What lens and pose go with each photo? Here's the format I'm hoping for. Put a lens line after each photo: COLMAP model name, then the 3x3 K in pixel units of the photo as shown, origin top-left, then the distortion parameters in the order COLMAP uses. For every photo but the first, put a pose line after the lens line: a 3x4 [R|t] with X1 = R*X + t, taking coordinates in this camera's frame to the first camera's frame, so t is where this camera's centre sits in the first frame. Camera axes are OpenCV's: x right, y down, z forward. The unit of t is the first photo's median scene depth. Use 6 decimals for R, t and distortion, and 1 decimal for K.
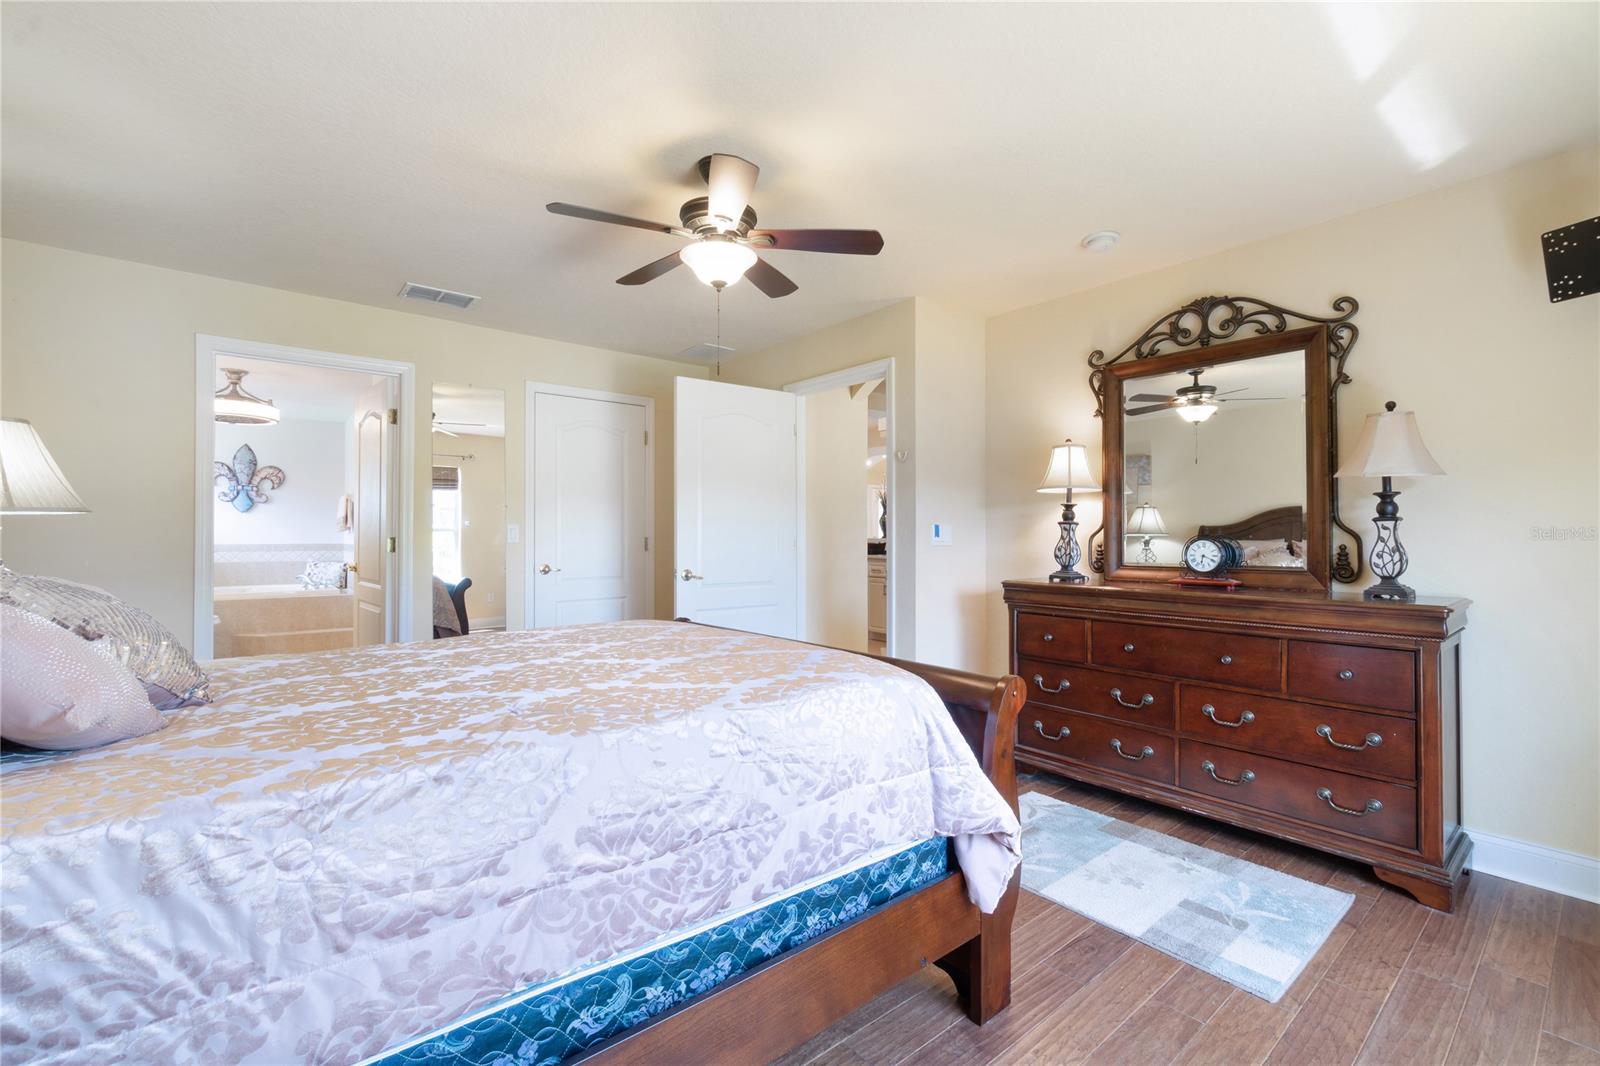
lens RADIAL K [[684.4, 0, 800.0], [0, 684.4, 533.0], [0, 0, 1]] dist [-0.005310, 0.000296]
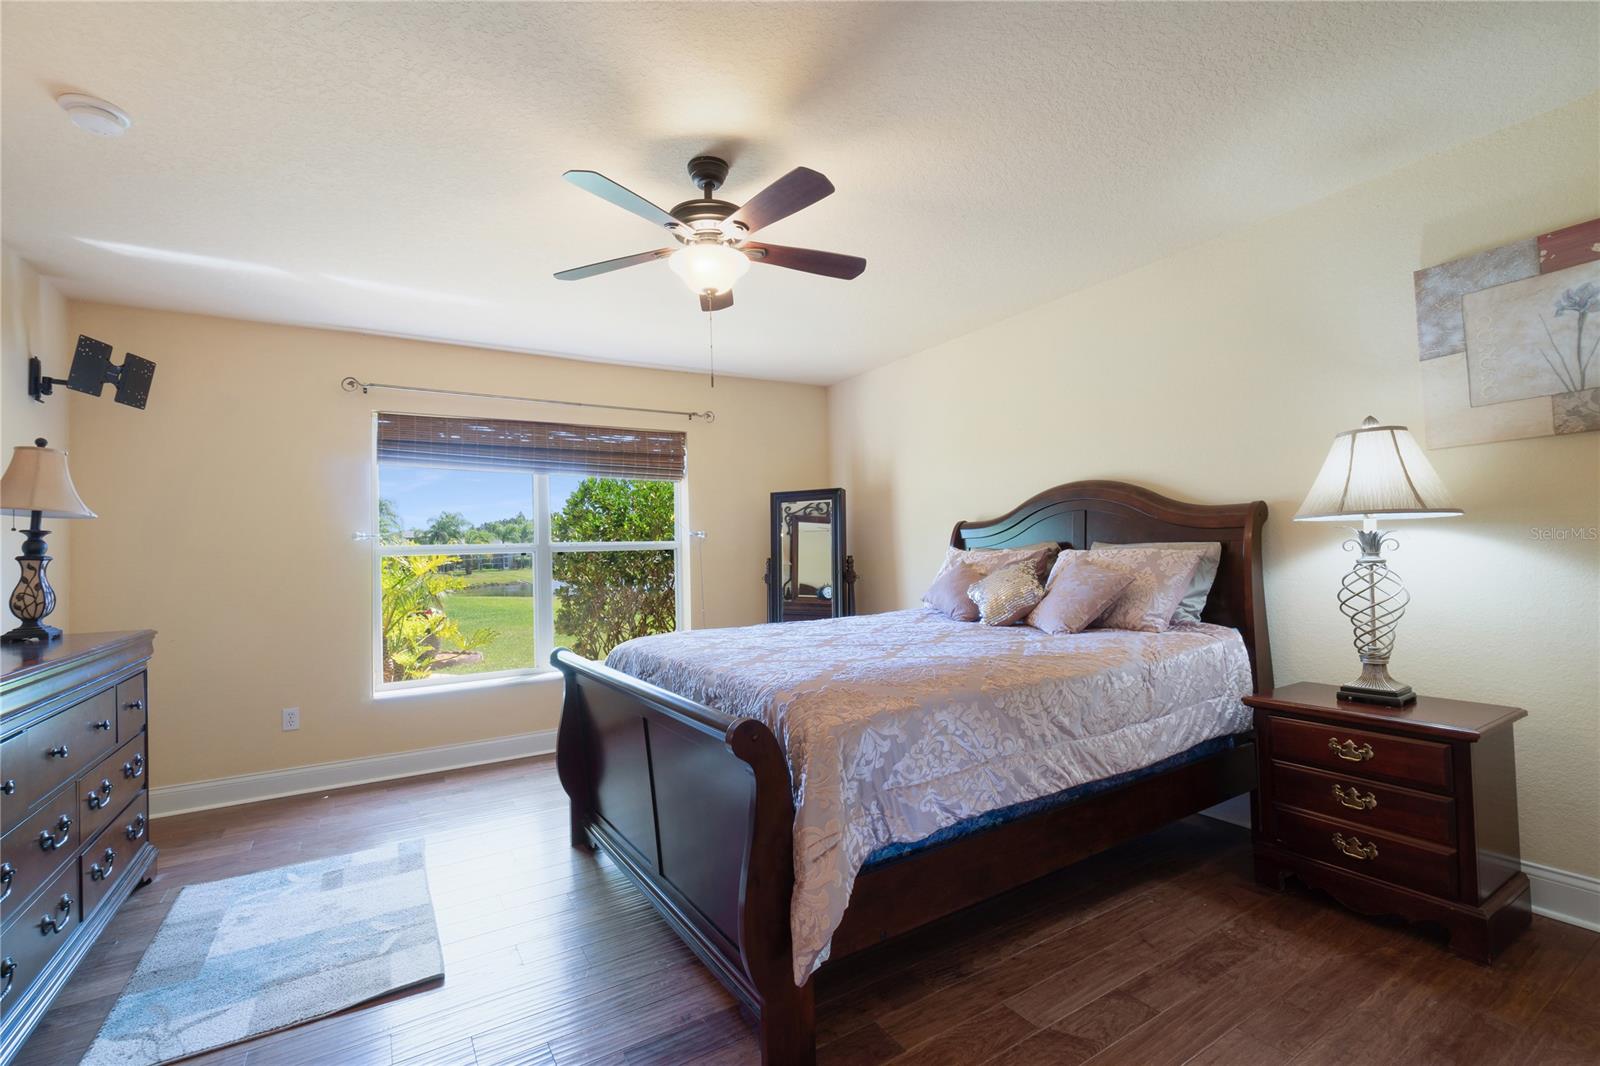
lens RADIAL K [[684.4, 0, 800.0], [0, 684.4, 533.0], [0, 0, 1]] dist [-0.005310, 0.000296]
pose [[-0.990660, 0.028411, 0.133364, -0.329097], [0.024238, 0.999168, -0.032809, 0.001417], [-0.134185, -0.029270, -0.990524, 1.742859]]
